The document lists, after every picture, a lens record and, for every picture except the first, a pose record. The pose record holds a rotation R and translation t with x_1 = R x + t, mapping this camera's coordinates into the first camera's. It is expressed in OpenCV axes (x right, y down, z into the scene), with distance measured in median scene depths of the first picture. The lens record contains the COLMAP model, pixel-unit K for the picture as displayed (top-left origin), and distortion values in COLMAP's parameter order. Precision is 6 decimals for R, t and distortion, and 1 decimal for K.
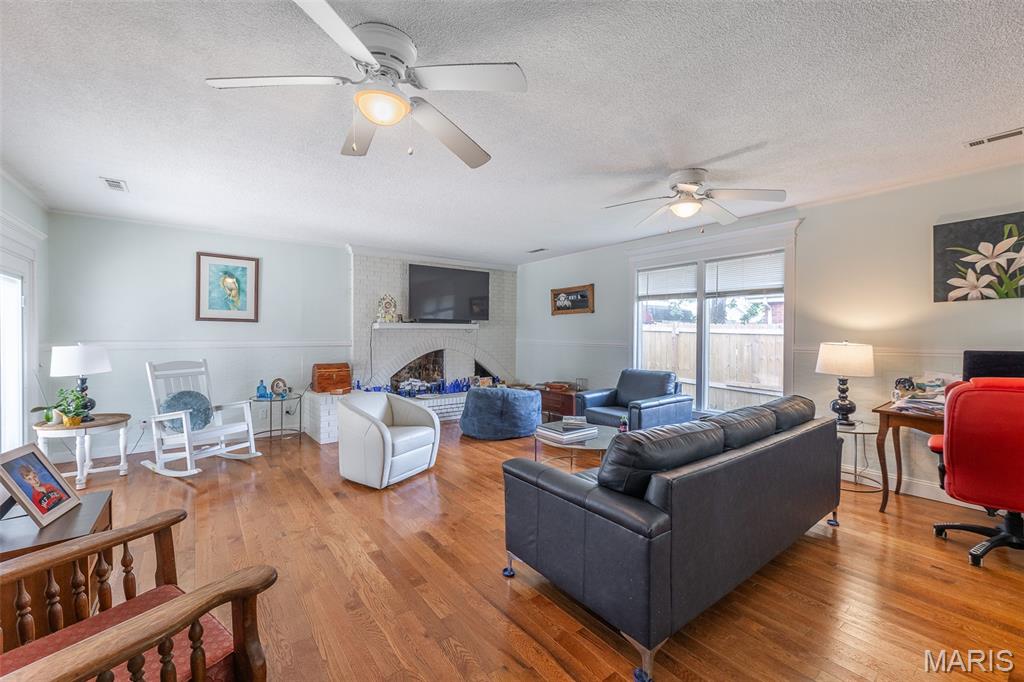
lens RADIAL K [[407.0, 0, 505.1], [0, 407.0, 337.7], [0, 0, 1]] dist [0.008279, -0.000826]
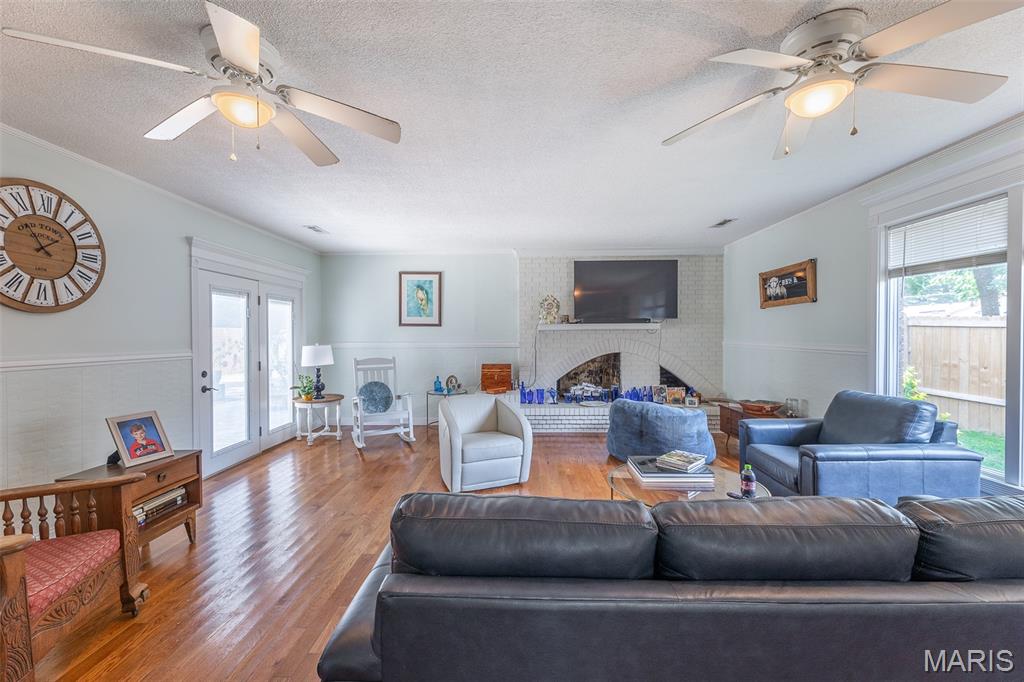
lens RADIAL K [[407.0, 0, 517.1], [0, 407.0, 339.3], [0, 0, 1]] dist [0.008279, -0.000826]
pose [[0.794287, -0.000499, -0.607542, 0.232875], [0.001484, 0.999998, 0.001120, -0.001650], [0.607540, -0.001791, 0.794287, 0.171618]]
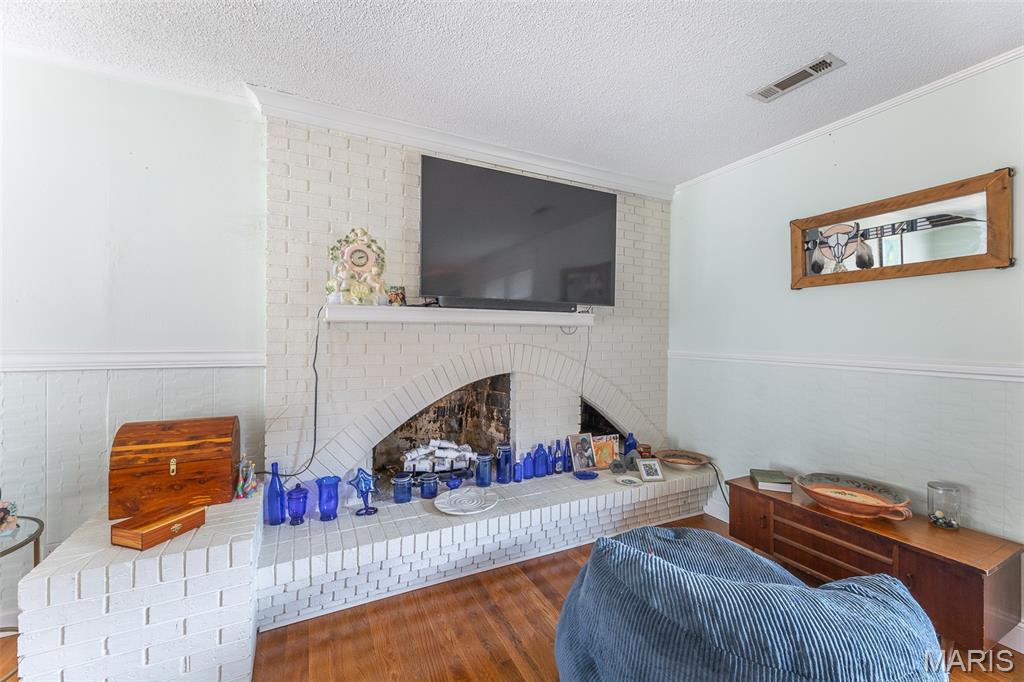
lens RADIAL K [[407.0, 0, 508.1], [0, 407.0, 337.6], [0, 0, 1]] dist [0.008279, -0.000826]
pose [[0.983434, 0.005032, -0.181197, -0.083086], [-0.007018, 0.999922, -0.010320, -0.004528], [0.181131, 0.011420, 0.983393, 0.635738]]
